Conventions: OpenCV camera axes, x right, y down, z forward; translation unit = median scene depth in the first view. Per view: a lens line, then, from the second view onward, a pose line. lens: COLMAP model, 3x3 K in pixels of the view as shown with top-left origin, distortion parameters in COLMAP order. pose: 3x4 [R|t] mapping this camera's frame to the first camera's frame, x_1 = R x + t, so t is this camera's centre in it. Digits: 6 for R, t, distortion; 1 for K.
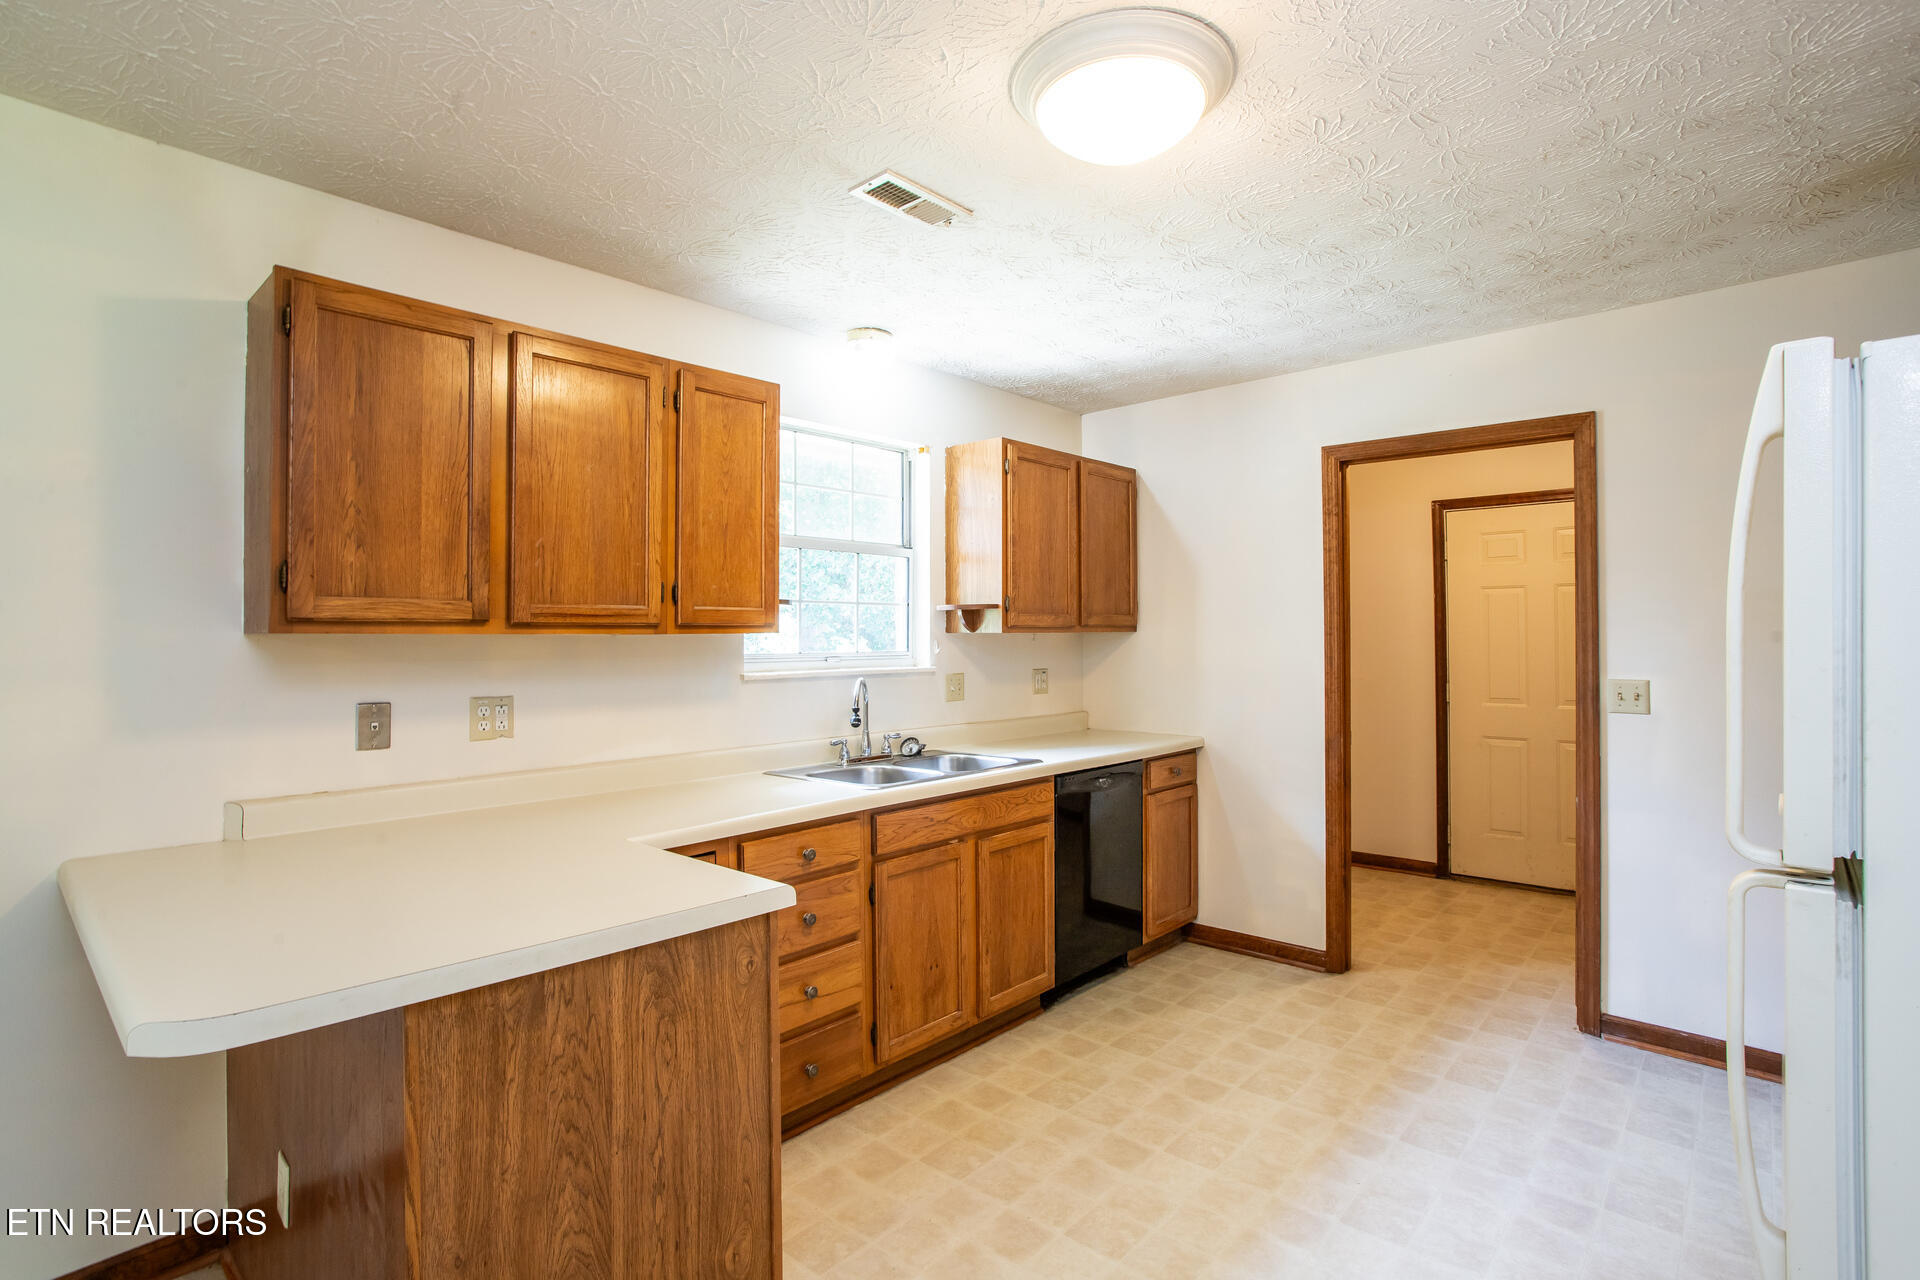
lens RADIAL K [[948.8, 0, 955.4], [0, 948.8, 639.6], [0, 0, 1]] dist [-0.022186, 0.036807]
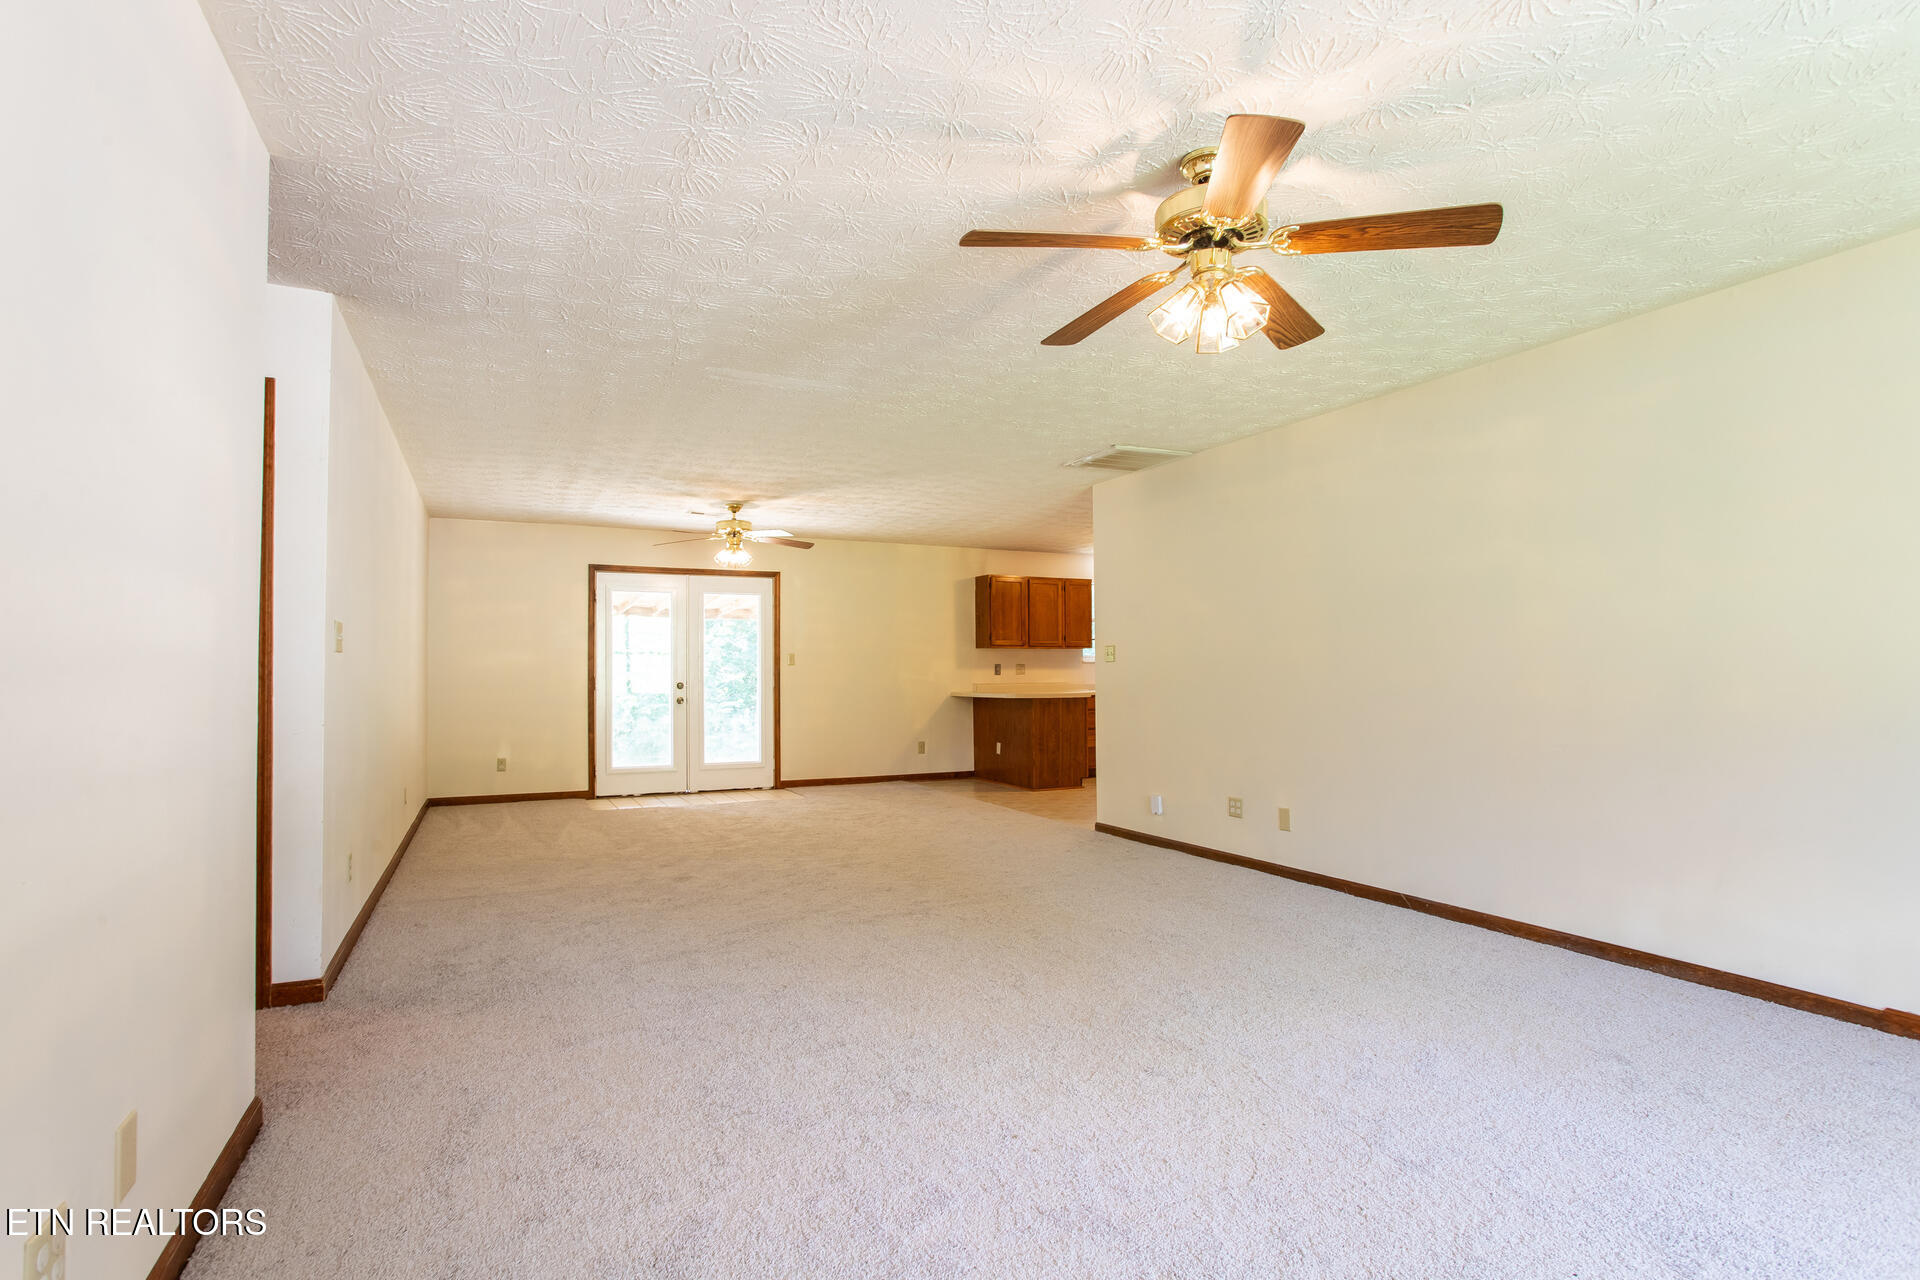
lens RADIAL K [[948.8, 0, 955.4], [0, 948.8, 639.6], [0, 0, 1]] dist [-0.022186, 0.036807]
pose [[0.934438, -0.008611, -0.356023, 0.750826], [0.000903, 0.999762, -0.021809, 0.048444], [0.356126, 0.020058, 0.934223, -3.127523]]
